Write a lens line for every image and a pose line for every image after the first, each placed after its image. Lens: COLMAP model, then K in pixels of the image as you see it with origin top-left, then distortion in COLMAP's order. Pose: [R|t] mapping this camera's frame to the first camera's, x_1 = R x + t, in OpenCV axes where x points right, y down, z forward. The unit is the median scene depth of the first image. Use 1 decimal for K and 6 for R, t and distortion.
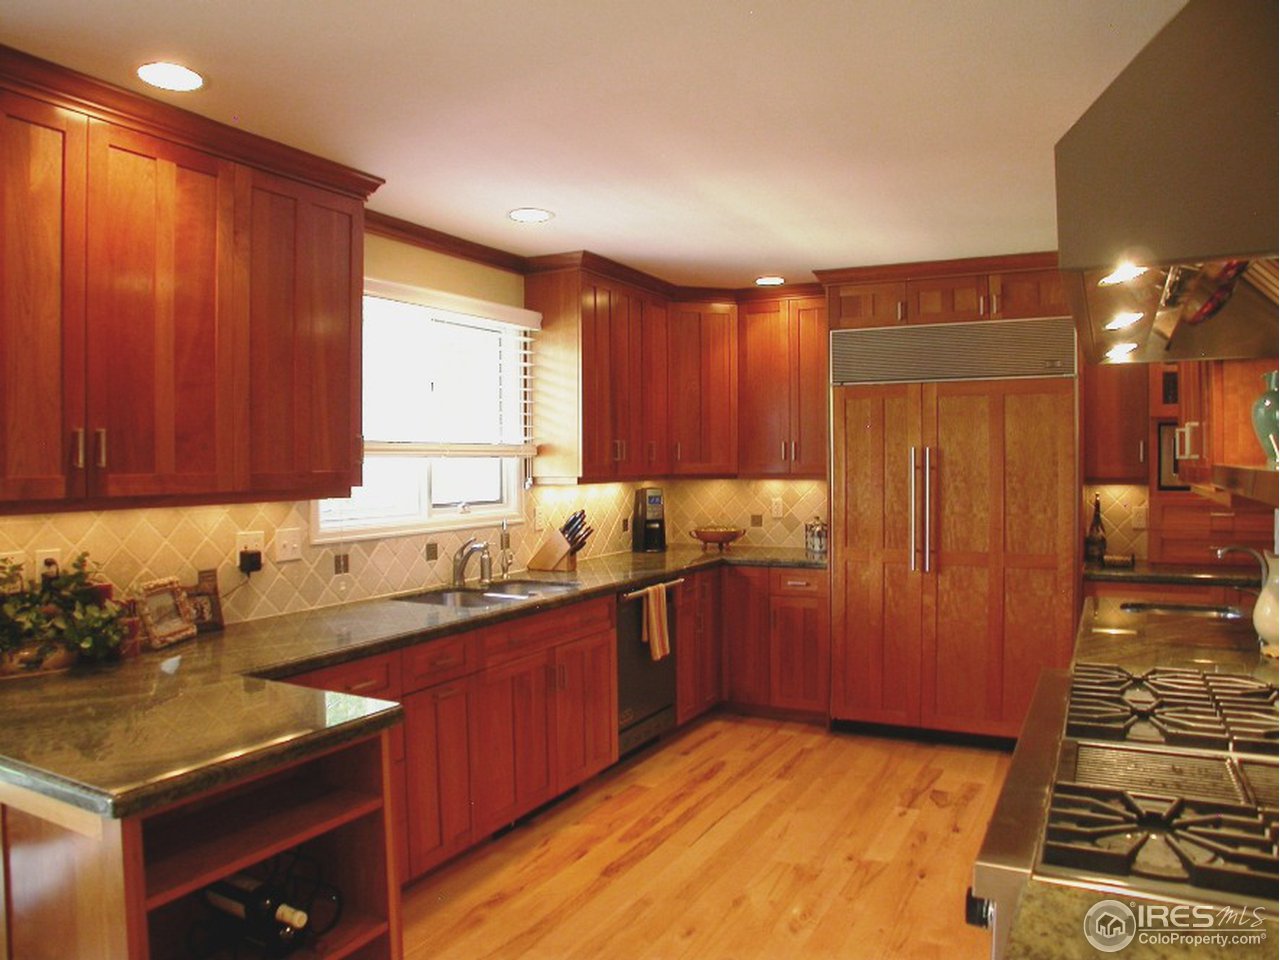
lens RADIAL K [[915.9, 0, 632.2], [0, 915.9, 470.7], [0, 0, 1]] dist [-0.151669, 0.074200]
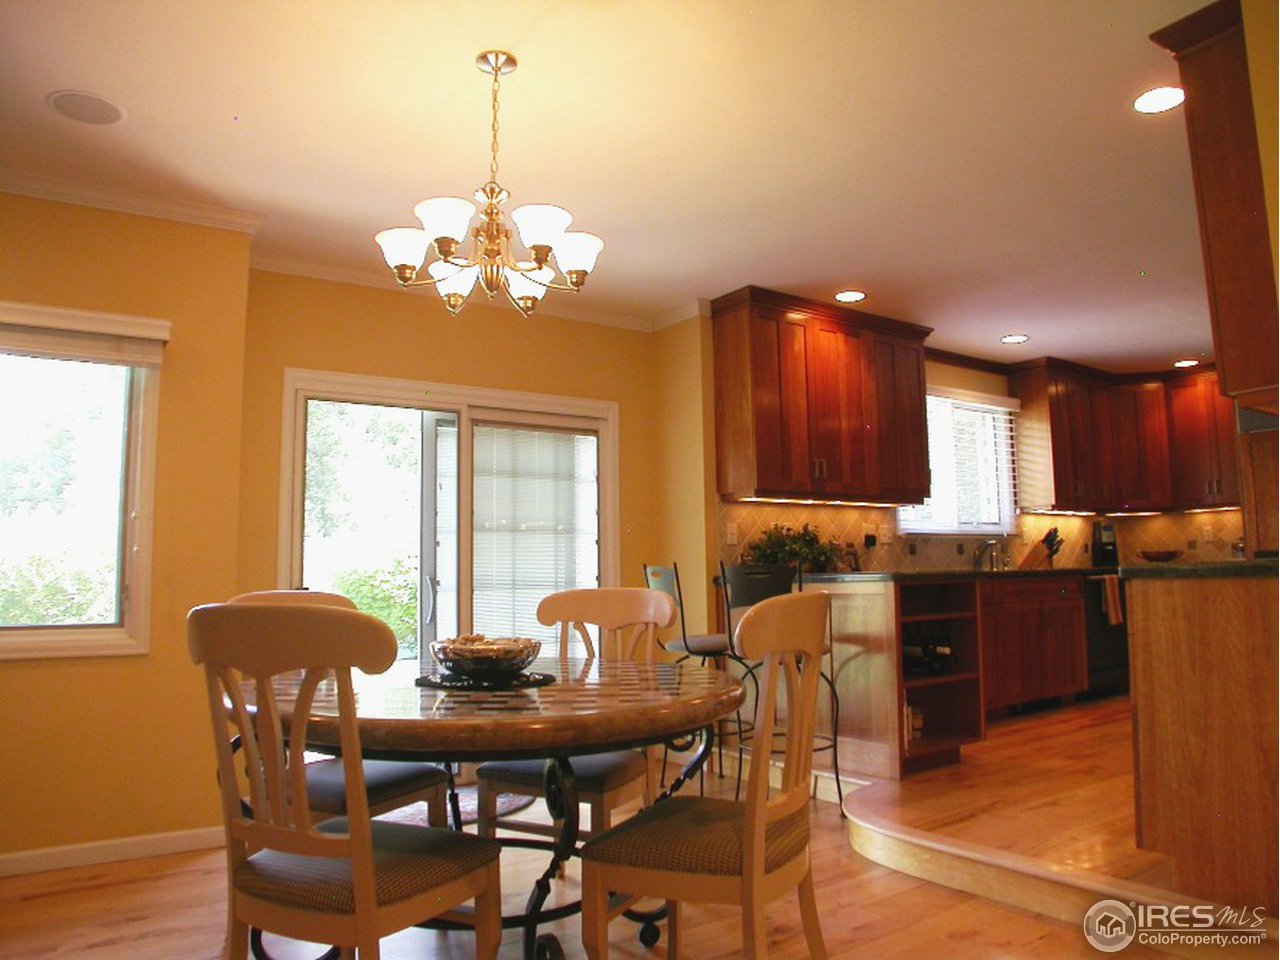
lens RADIAL K [[915.9, 0, 633.2], [0, 915.9, 480.3], [0, 0, 1]] dist [-0.151669, 0.074200]
pose [[0.889562, -0.051948, -0.453852, -0.006697], [0.001356, 0.993809, -0.111096, 0.128088], [0.456813, 0.098211, 0.884125, -0.608392]]
